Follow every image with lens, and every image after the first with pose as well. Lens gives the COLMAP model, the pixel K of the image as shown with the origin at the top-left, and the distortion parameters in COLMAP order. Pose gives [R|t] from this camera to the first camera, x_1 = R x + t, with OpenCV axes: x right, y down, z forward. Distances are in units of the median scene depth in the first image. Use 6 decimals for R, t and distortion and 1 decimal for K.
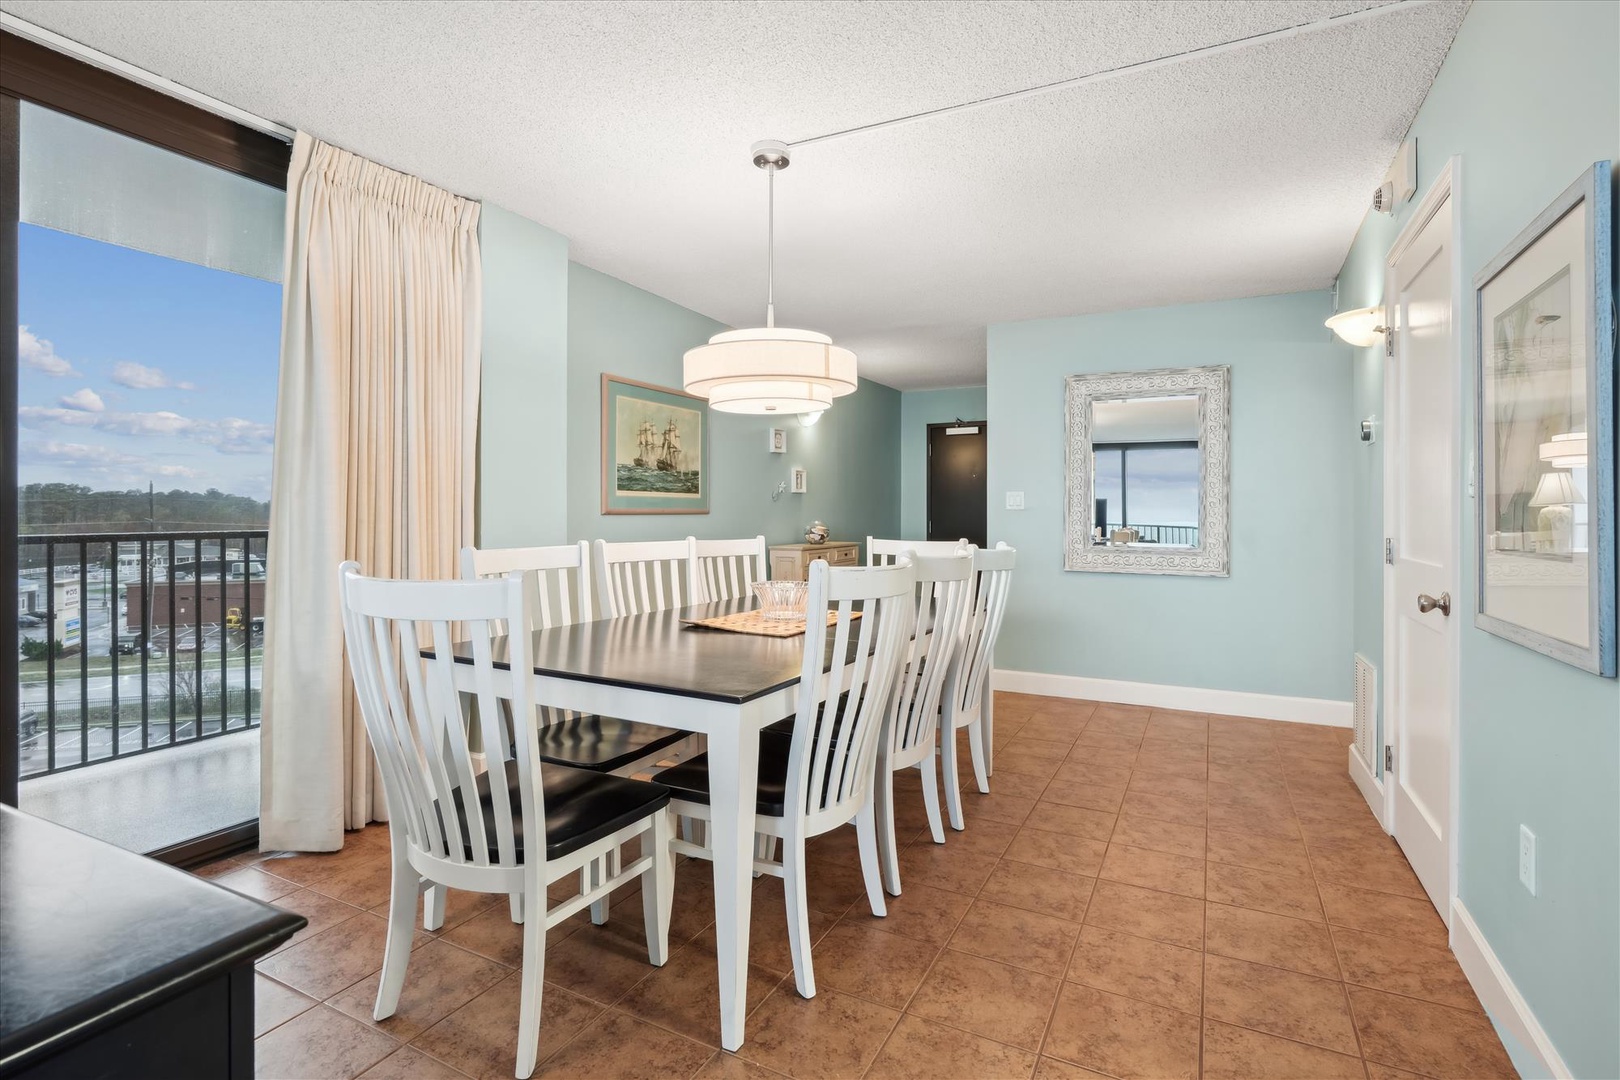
lens RADIAL K [[778.5, 0, 815.4], [0, 778.5, 511.8], [0, 0, 1]] dist [-0.004642, 0.000609]
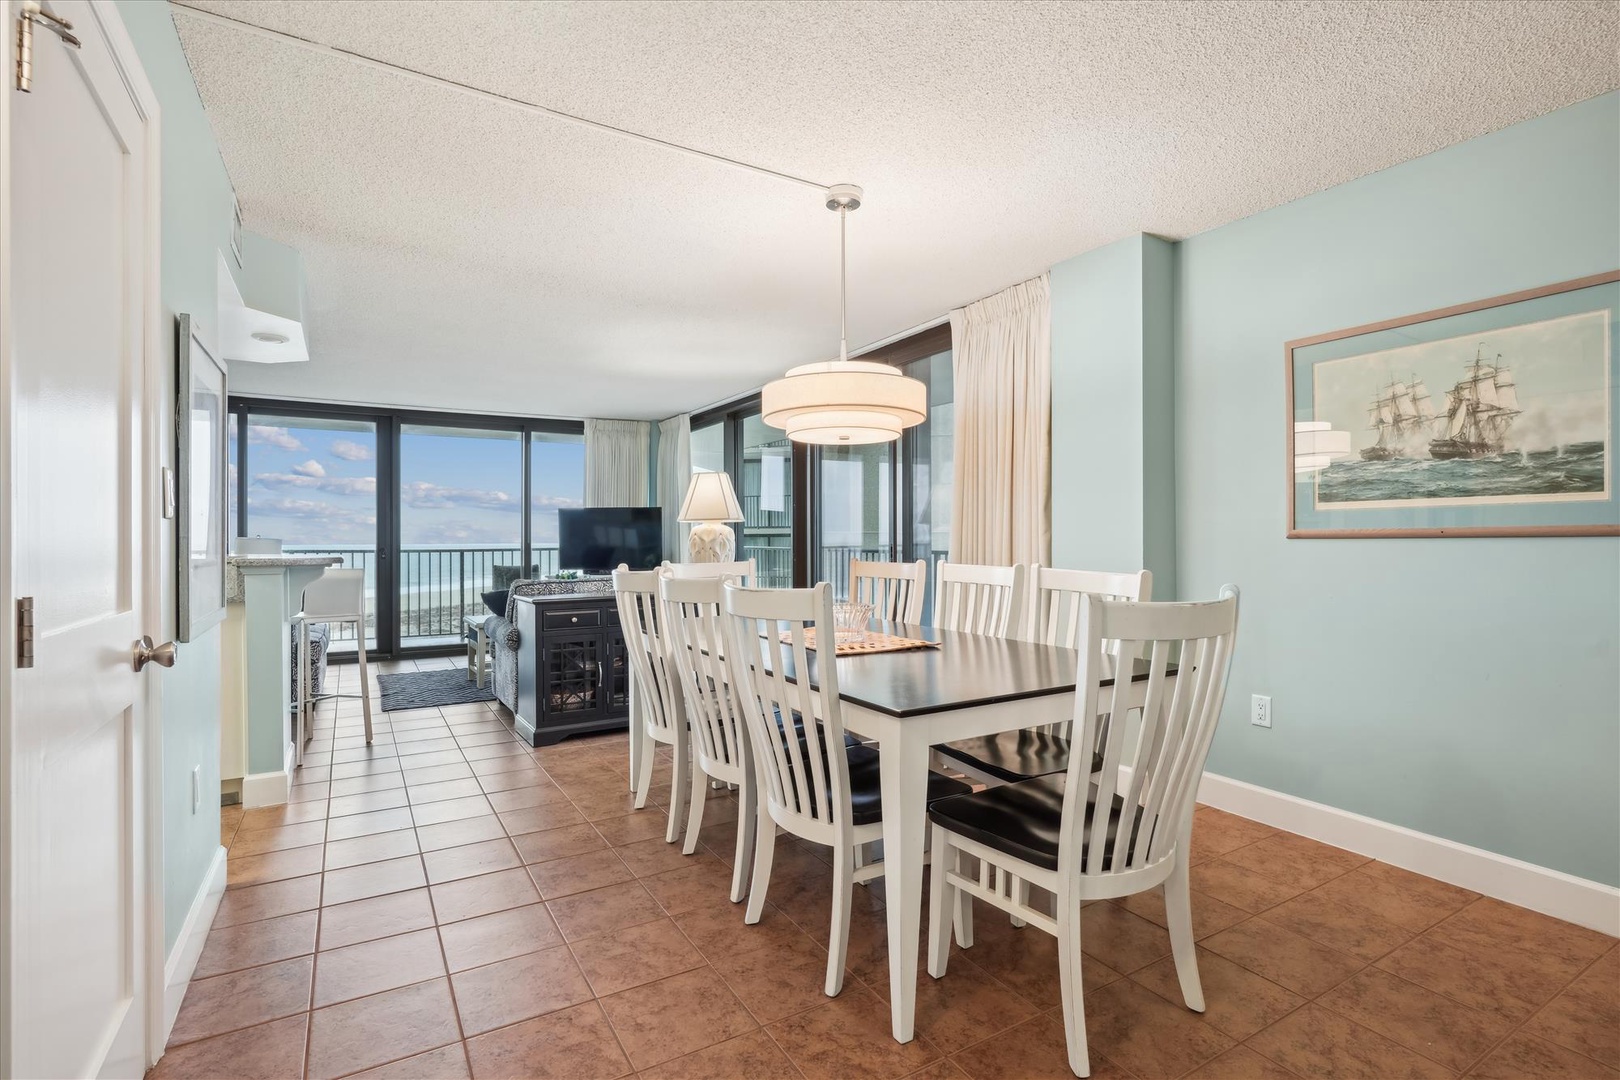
lens RADIAL K [[778.5, 0, 803.0], [0, 778.5, 543.4], [0, 0, 1]] dist [-0.004642, 0.000609]
pose [[-0.540803, -0.000769, -0.841149, 0.513480], [0.004138, 0.999985, -0.003575, 0.007341], [0.841139, -0.005414, -0.540792, 0.908694]]
